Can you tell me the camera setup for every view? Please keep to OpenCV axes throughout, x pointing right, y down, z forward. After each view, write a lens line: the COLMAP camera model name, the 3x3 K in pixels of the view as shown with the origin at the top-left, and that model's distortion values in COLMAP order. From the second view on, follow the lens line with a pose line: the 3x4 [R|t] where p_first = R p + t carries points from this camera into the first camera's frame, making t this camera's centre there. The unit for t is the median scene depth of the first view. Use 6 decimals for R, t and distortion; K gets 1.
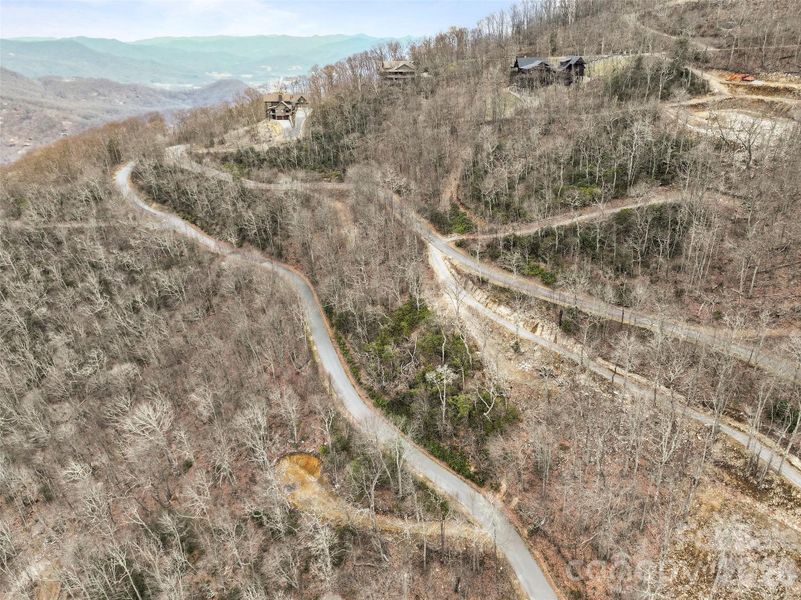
lens RADIAL K [[565.0, 0, 403.1], [0, 565.0, 295.8], [0, 0, 1]] dist [0.000091, 0.018018]
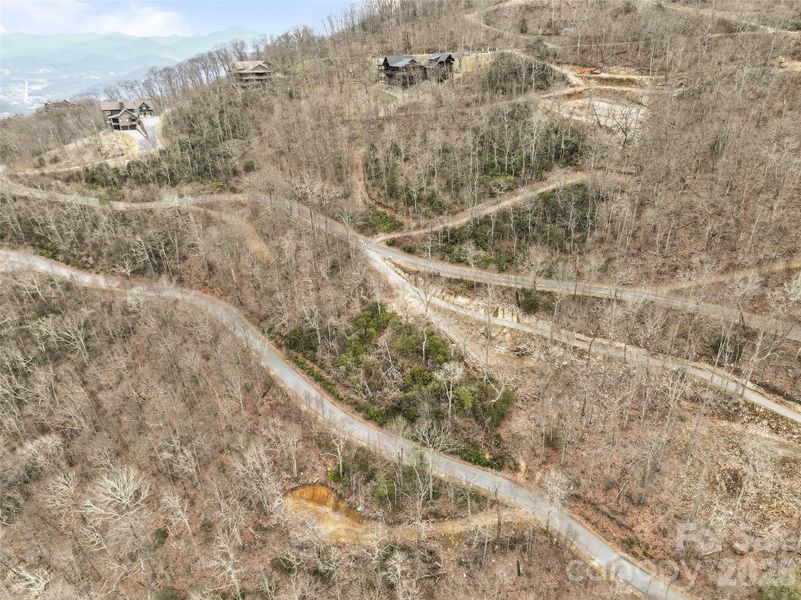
lens RADIAL K [[565.0, 0, 403.1], [0, 565.0, 295.8], [0, 0, 1]] dist [0.000091, 0.018018]
pose [[0.934728, -0.151010, 0.321682, -0.205958], [0.150495, 0.988252, 0.026621, -0.021715], [-0.321923, 0.023528, 0.946474, 0.047344]]
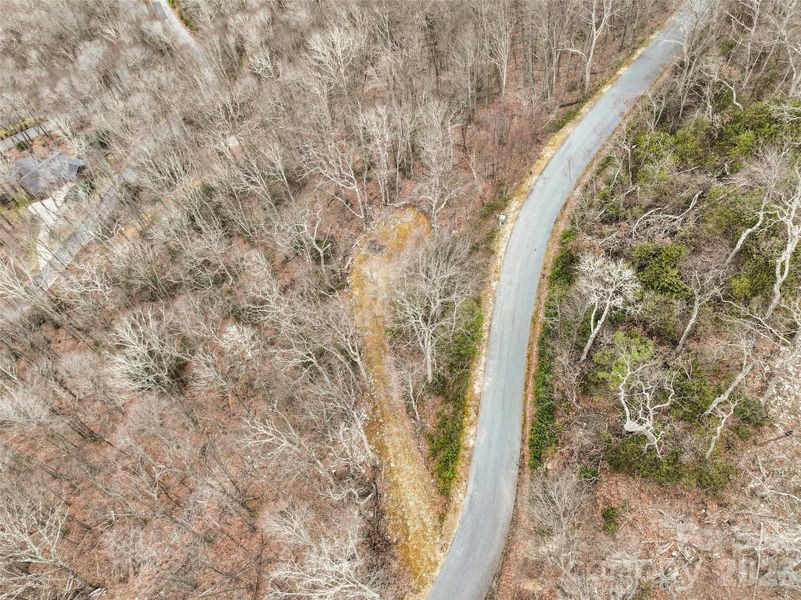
lens RADIAL K [[565.0, 0, 403.1], [0, 565.0, 295.8], [0, 0, 1]] dist [0.000091, 0.018018]
pose [[0.526135, 0.696796, -0.487501, 0.128137], [-0.354777, 0.700841, 0.618834, -0.031642], [0.772861, -0.152636, 0.615945, 0.423014]]
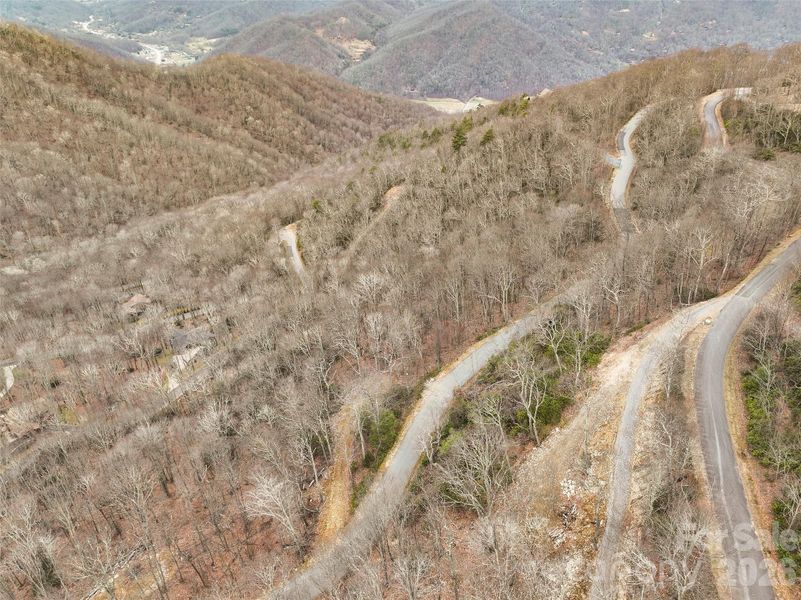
lens RADIAL K [[565.0, 0, 403.1], [0, 565.0, 295.8], [0, 0, 1]] dist [0.000091, 0.018018]
pose [[0.332142, 0.493603, -0.803765, 0.431105], [-0.391651, 0.847381, 0.358545, -0.171152], [0.858074, 0.195708, 0.474771, 0.354376]]
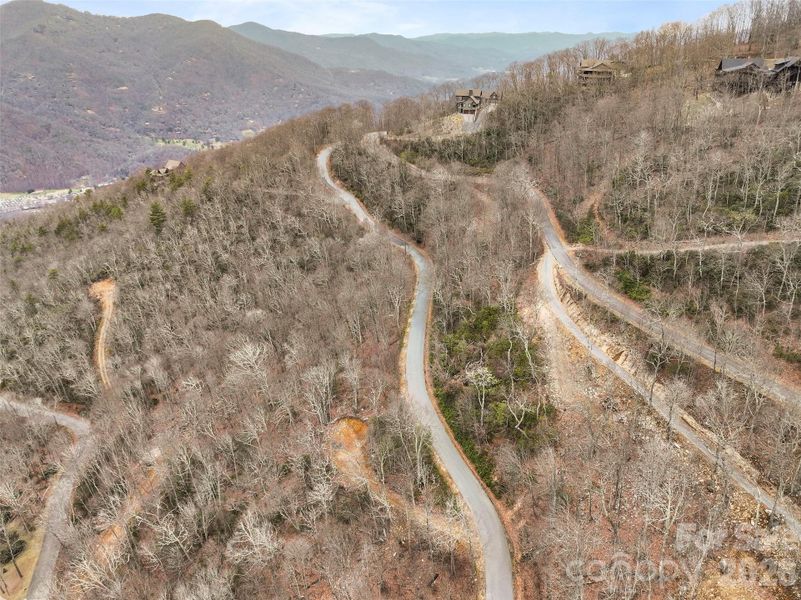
lens RADIAL K [[565.0, 0, 403.1], [0, 565.0, 295.8], [0, 0, 1]] dist [0.000091, 0.018018]
pose [[0.907636, 0.183531, -0.377508, 0.192879], [-0.181882, 0.982492, 0.040357, -0.008863], [0.378306, 0.032032, 0.925126, 0.020603]]
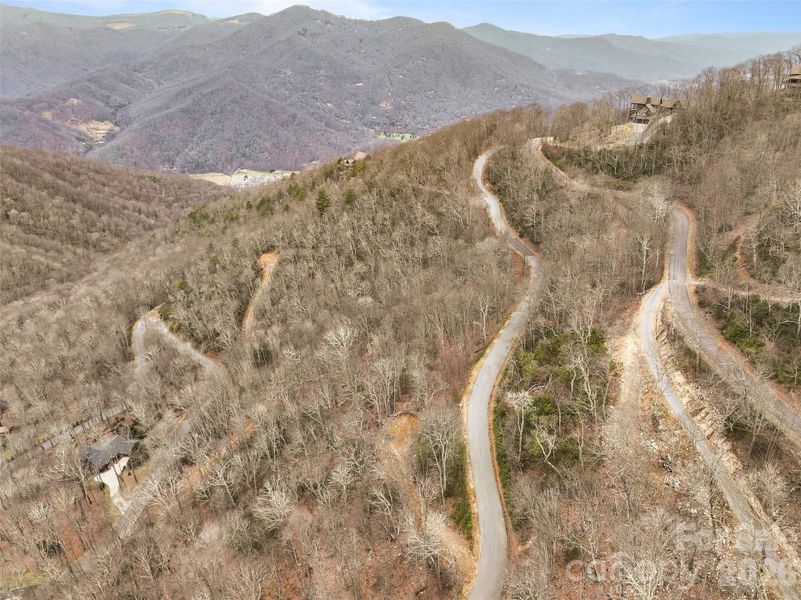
lens RADIAL K [[565.0, 0, 403.1], [0, 565.0, 295.8], [0, 0, 1]] dist [0.000091, 0.018018]
pose [[0.692728, 0.309566, -0.651380, 0.324052], [-0.306378, 0.943958, 0.122786, -0.051490], [0.652886, 0.114511, 0.748750, 0.100834]]
